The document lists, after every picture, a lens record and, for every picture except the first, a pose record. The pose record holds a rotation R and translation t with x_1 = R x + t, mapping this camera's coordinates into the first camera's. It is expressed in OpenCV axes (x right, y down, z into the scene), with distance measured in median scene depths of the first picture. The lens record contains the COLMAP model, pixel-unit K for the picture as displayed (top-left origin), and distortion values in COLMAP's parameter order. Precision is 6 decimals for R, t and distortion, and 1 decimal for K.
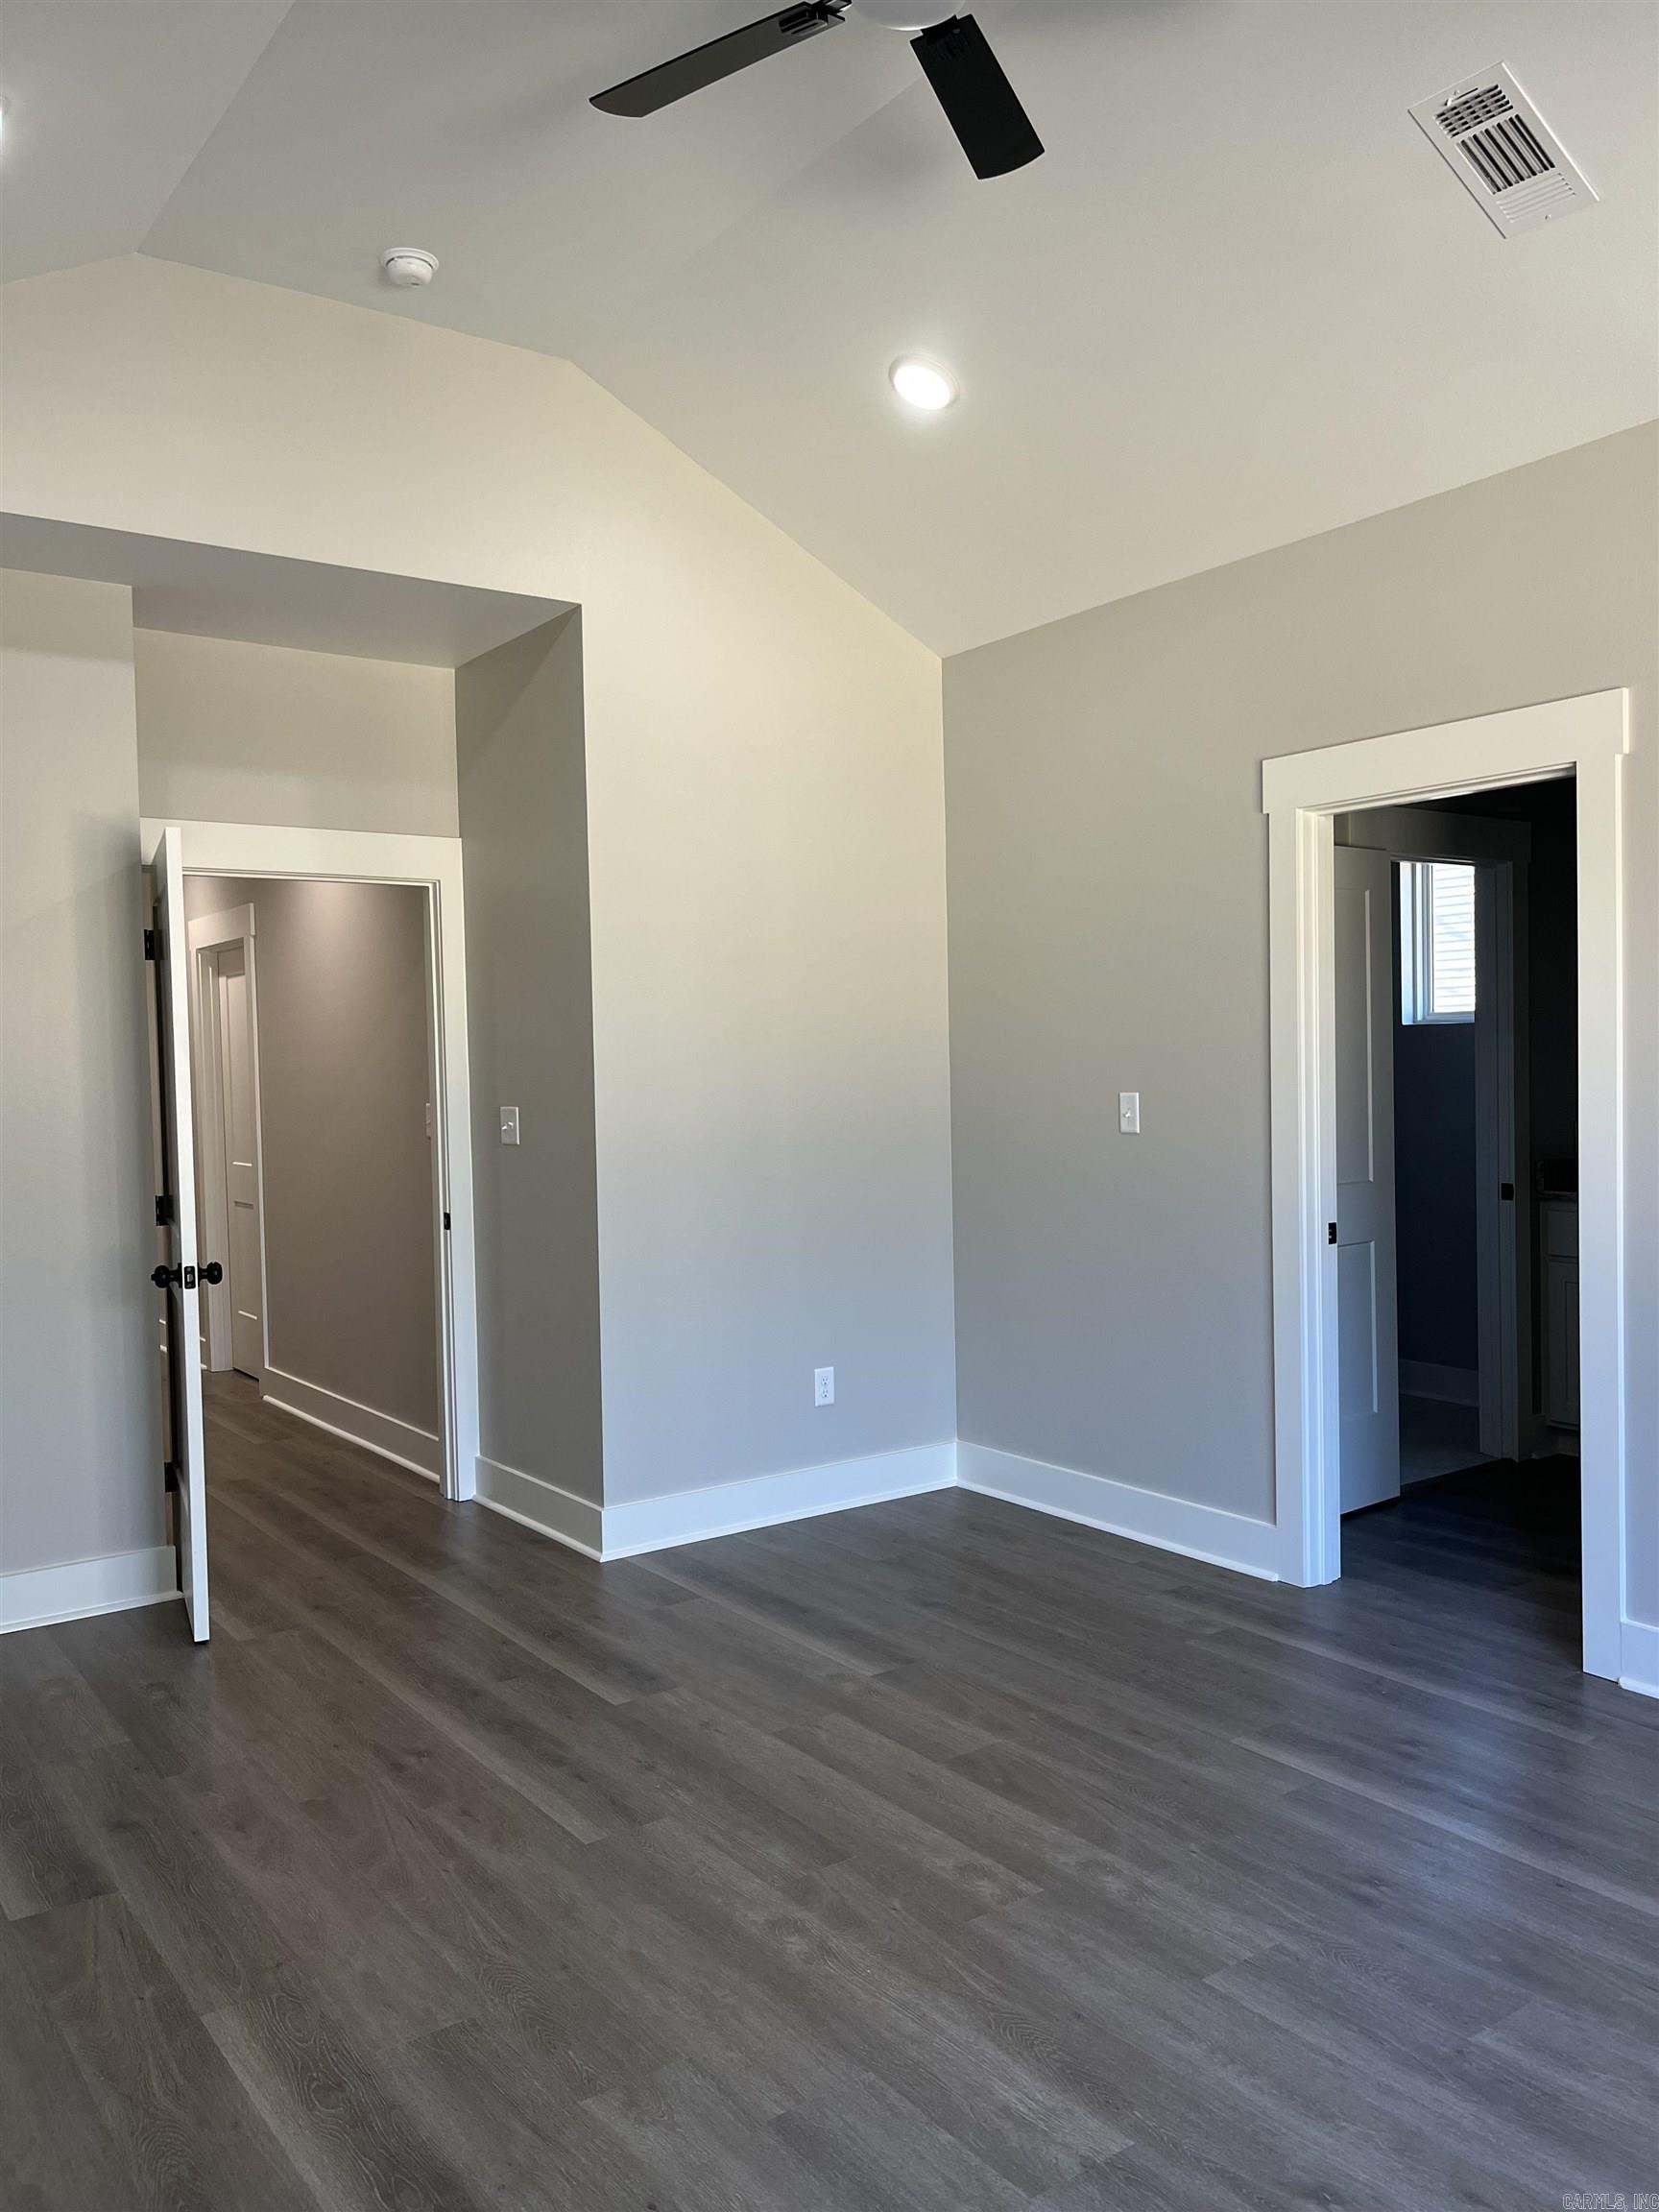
lens RADIAL K [[1671.0, 0, 854.7], [0, 1671.0, 1107.9], [0, 0, 1]] dist [0.029153, -0.006503]
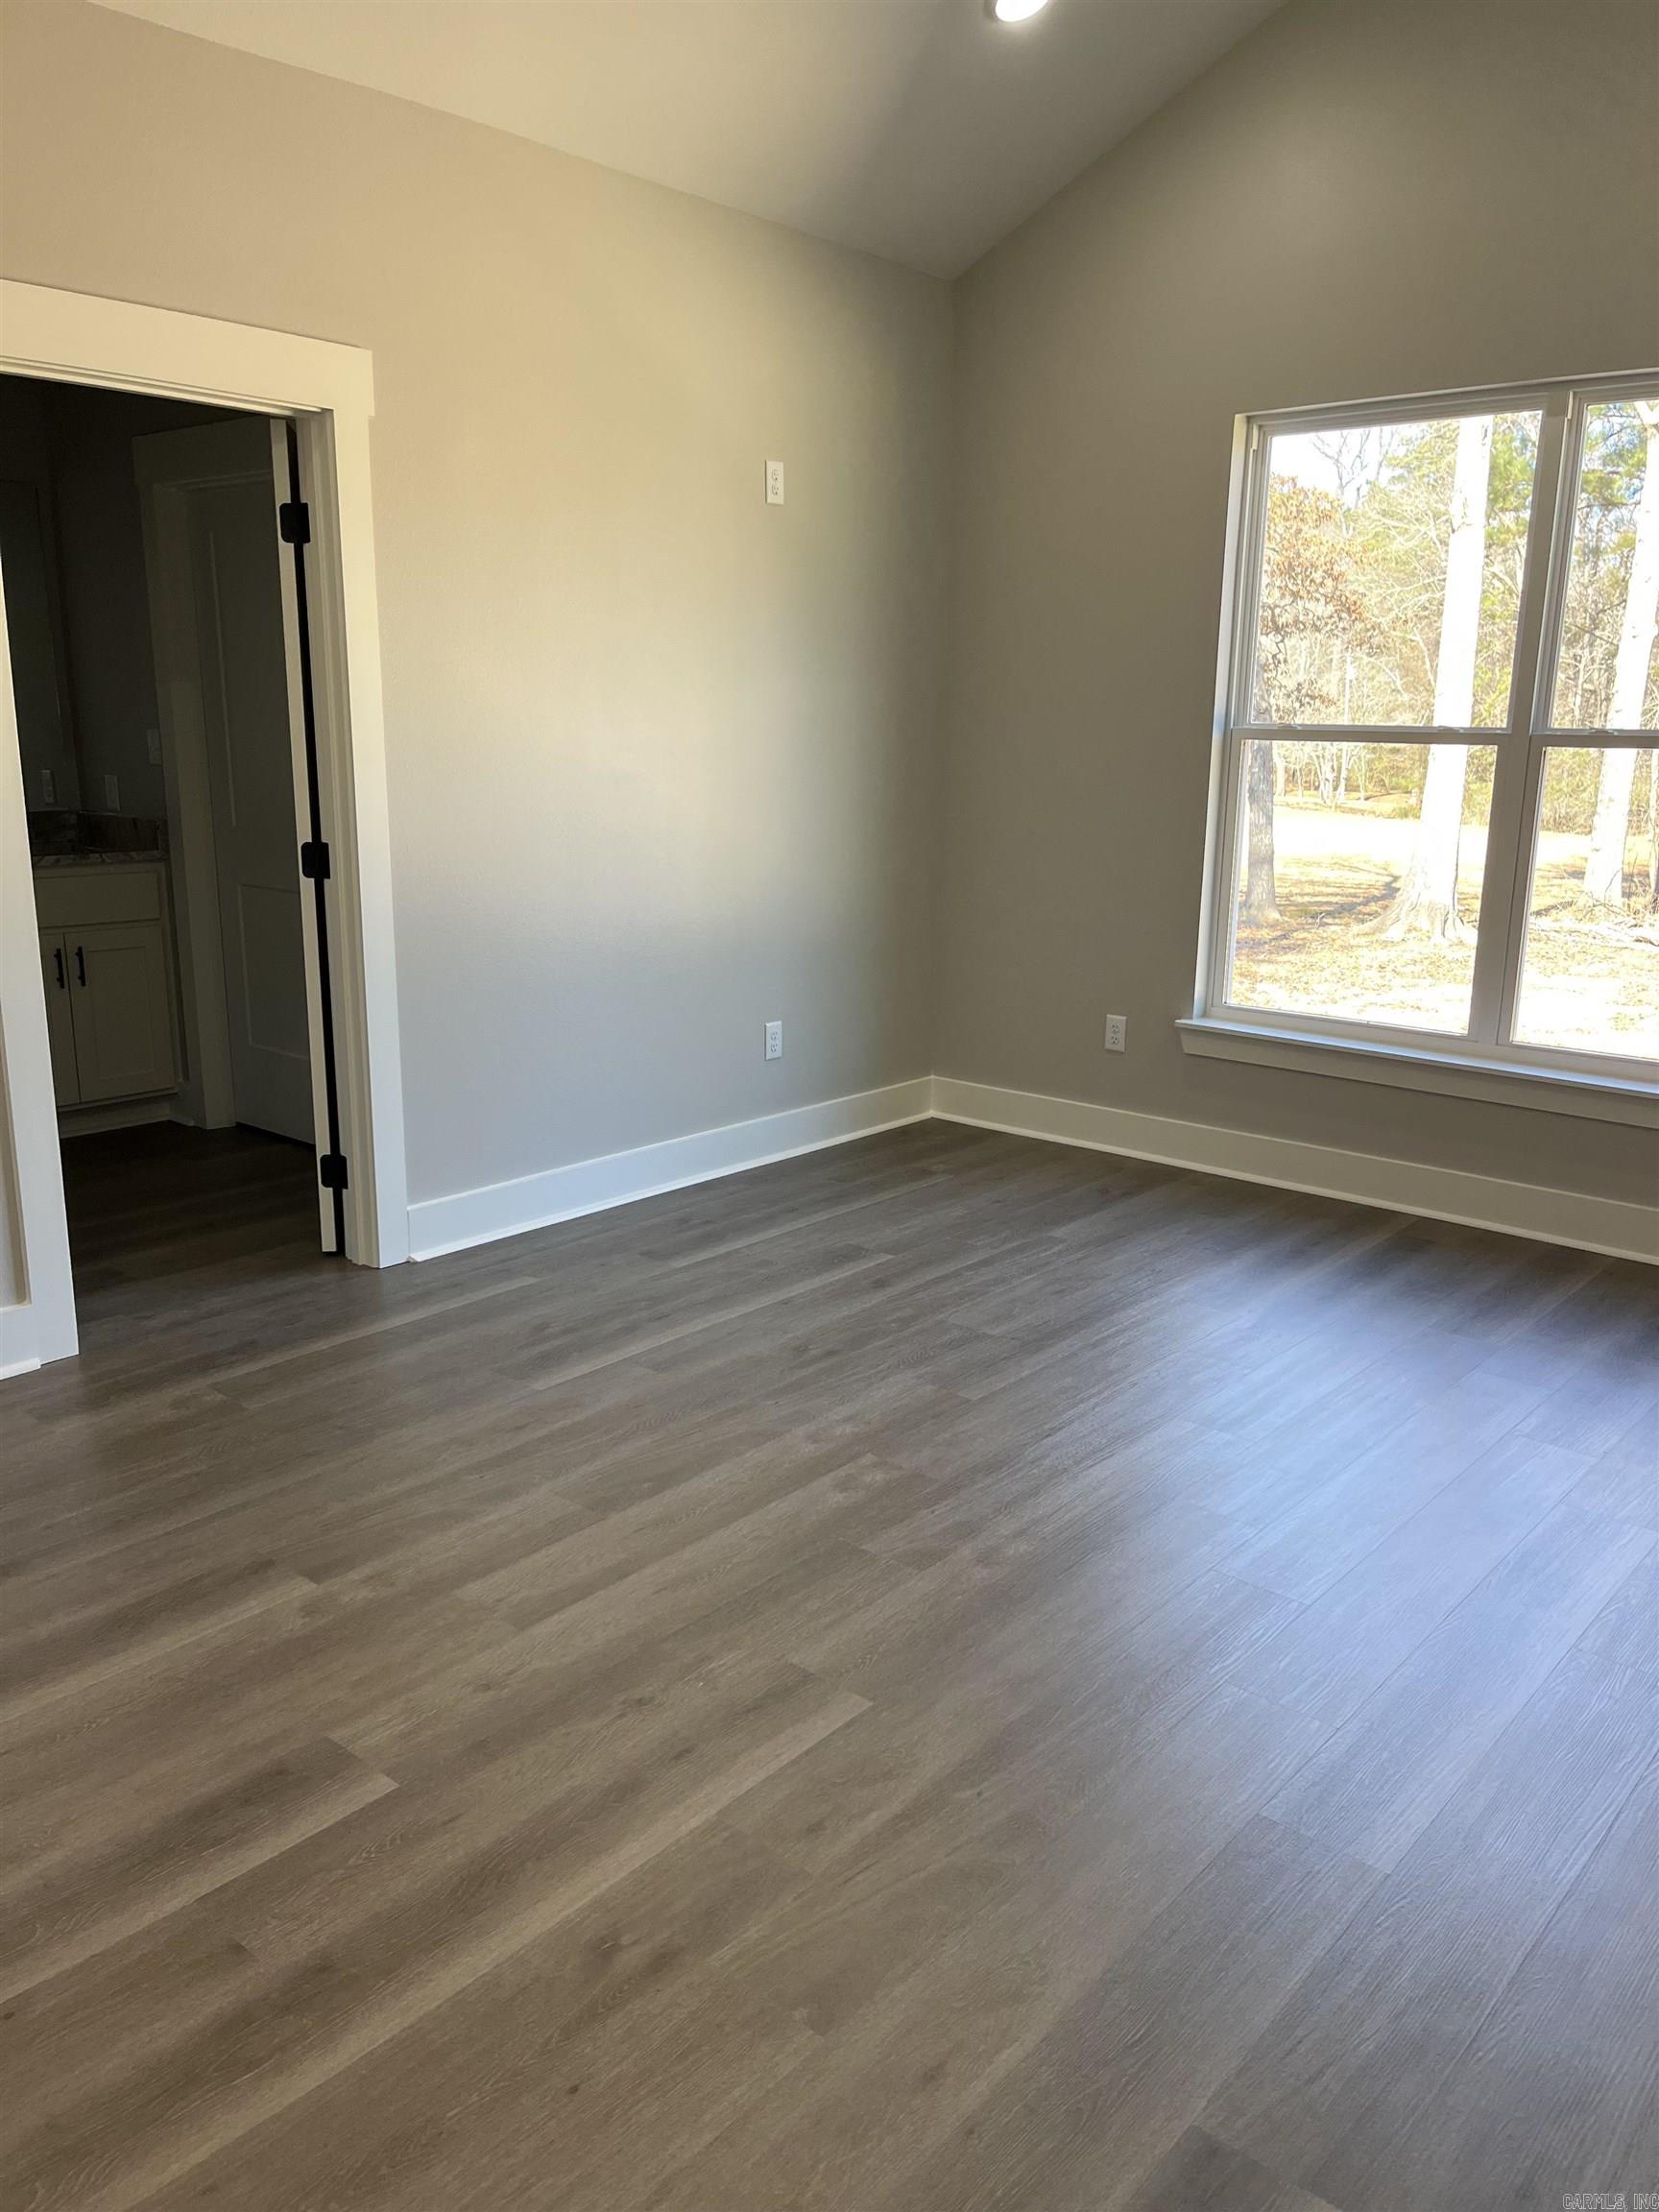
lens RADIAL K [[1671.0, 0, 854.7], [0, 1671.0, 1107.9], [0, 0, 1]] dist [0.029153, -0.006503]
pose [[-0.236366, -0.206398, 0.949490, -0.832629], [0.020010, 0.975938, 0.217129, -0.009224], [-0.971458, 0.070321, -0.226549, 1.139483]]
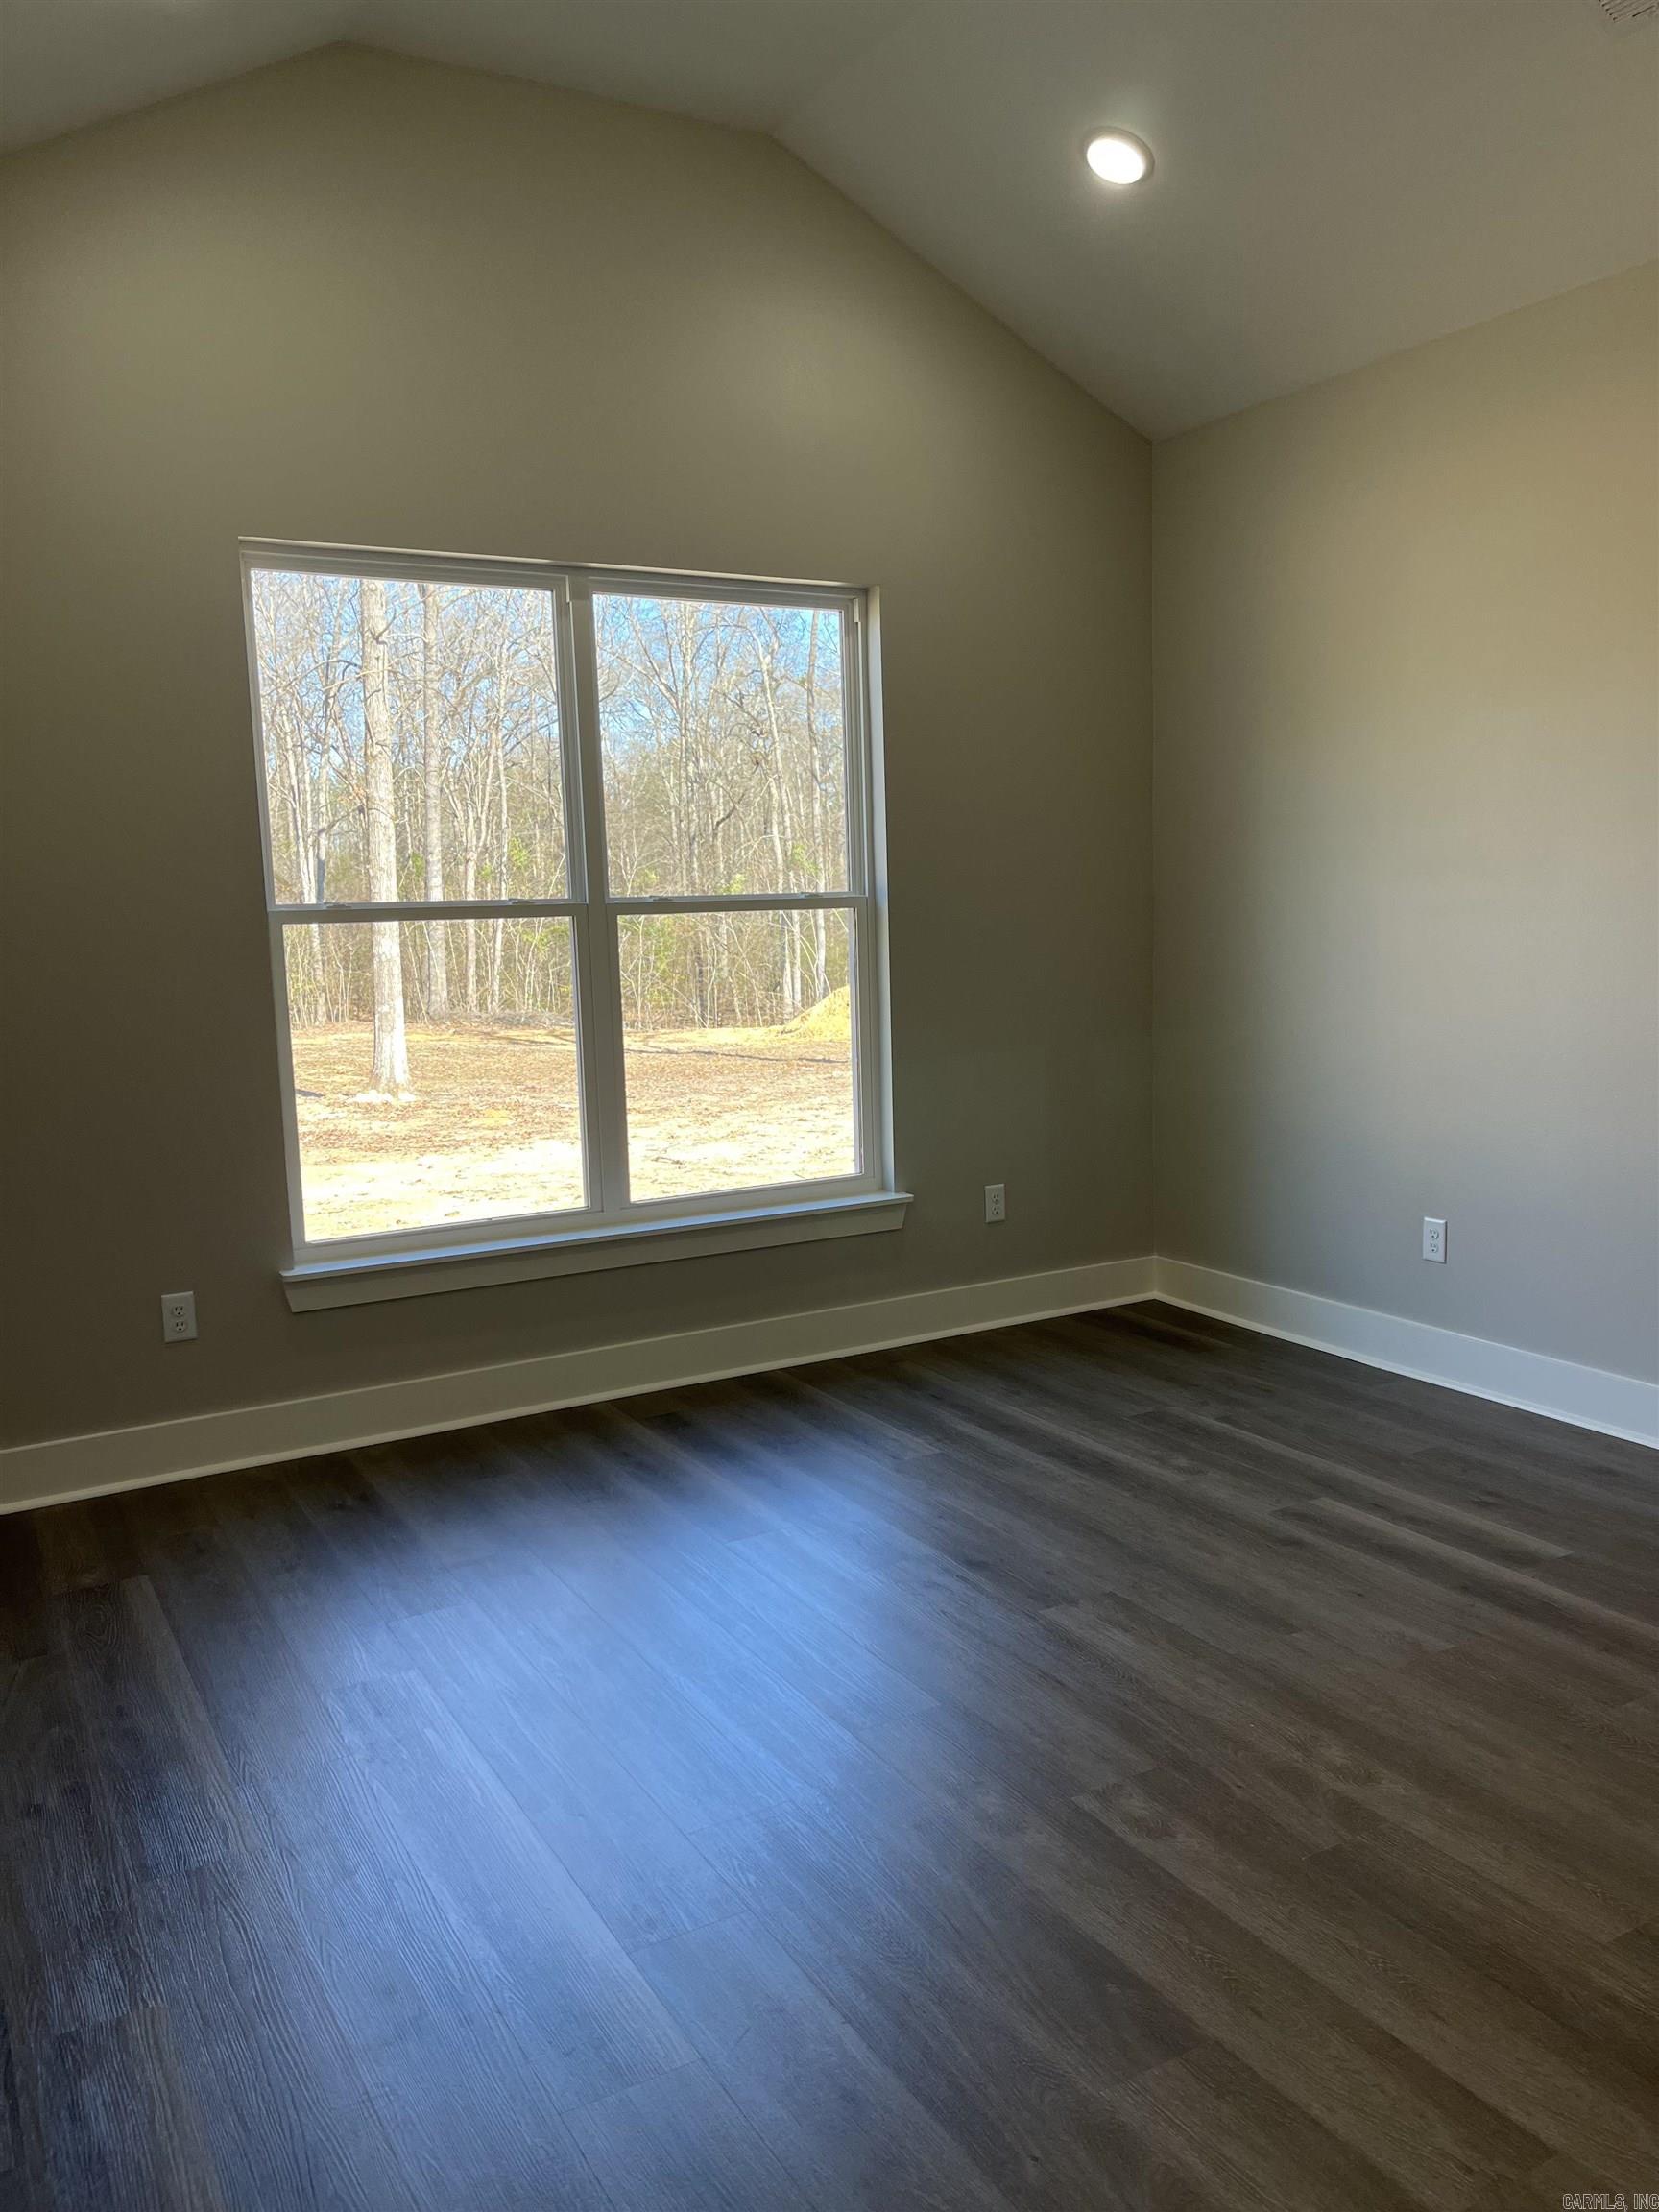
lens RADIAL K [[1677.4, 0, 829.5], [0, 1677.4, 1106.0], [0, 0, 1]] dist [0.029282, -0.005088]
pose [[-0.992130, 0.033698, 0.120590, 0.108542], [0.052213, 0.986715, 0.153842, -0.036620], [-0.113803, 0.158928, -0.980709, 1.669229]]
